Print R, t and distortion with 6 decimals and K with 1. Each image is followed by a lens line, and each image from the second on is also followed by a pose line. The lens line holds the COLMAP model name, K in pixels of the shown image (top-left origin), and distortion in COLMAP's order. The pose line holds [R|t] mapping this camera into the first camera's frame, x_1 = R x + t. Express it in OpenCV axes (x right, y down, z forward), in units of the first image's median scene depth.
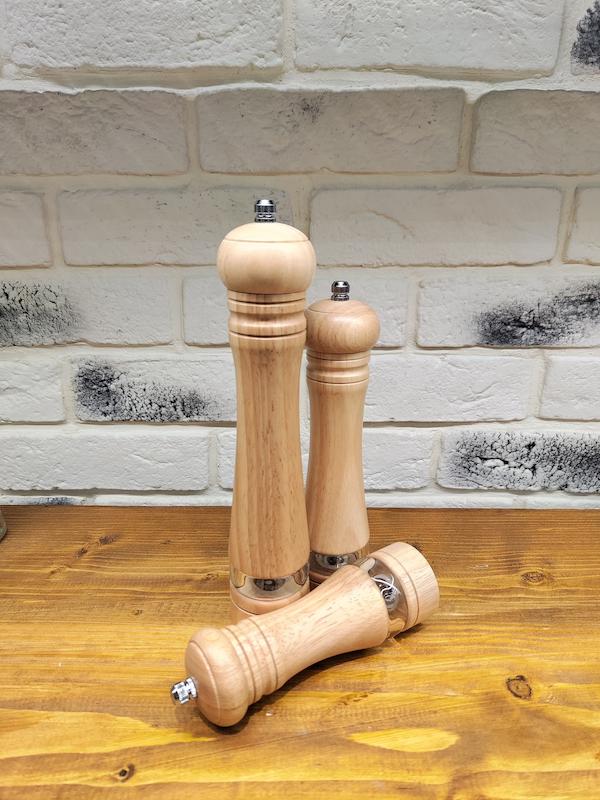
lens RADIAL K [[557.5, 0, 304.6], [0, 557.5, 401.1], [0, 0, 1]] dist [0.004335, 0.005103]
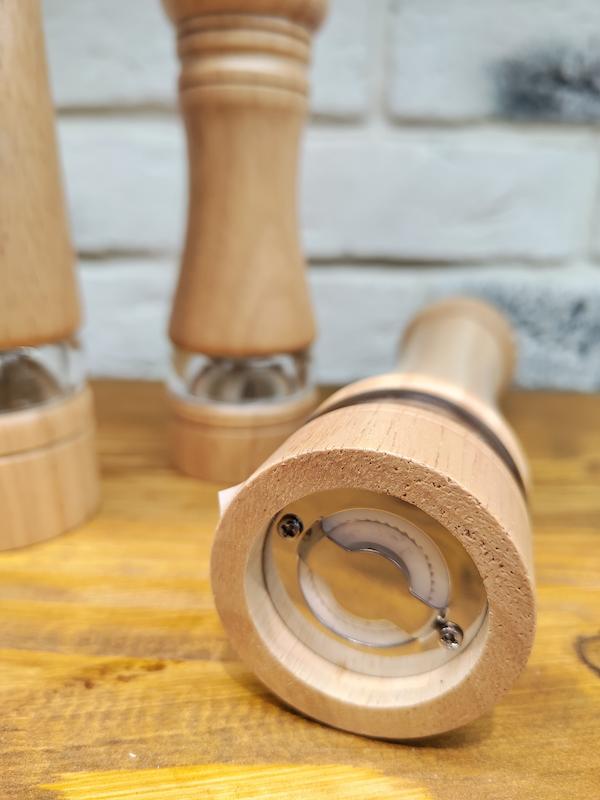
lens RADIAL K [[606.2, 0, 291.2], [0, 606.2, 394.8], [0, 0, 1]] dist [-0.048768, 0.000770]
pose [[0.999610, 0.025732, -0.010890, 0.119932], [-0.026332, 0.997902, -0.059148, 0.245102], [0.009346, 0.059411, 0.998190, 0.404259]]
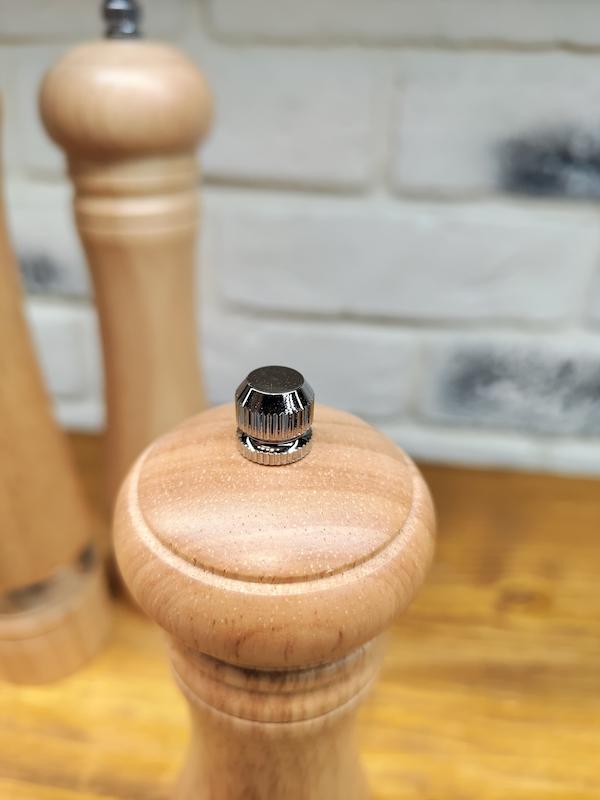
lens RADIAL K [[606.2, 0, 291.2], [0, 606.2, 394.8], [0, 0, 1]] dist [-0.048768, 0.000770]
pose [[0.992856, 0.073397, -0.094077, 0.181808], [-0.055868, 0.982622, 0.177010, 0.008764], [0.105434, -0.170490, 0.979702, 0.332258]]
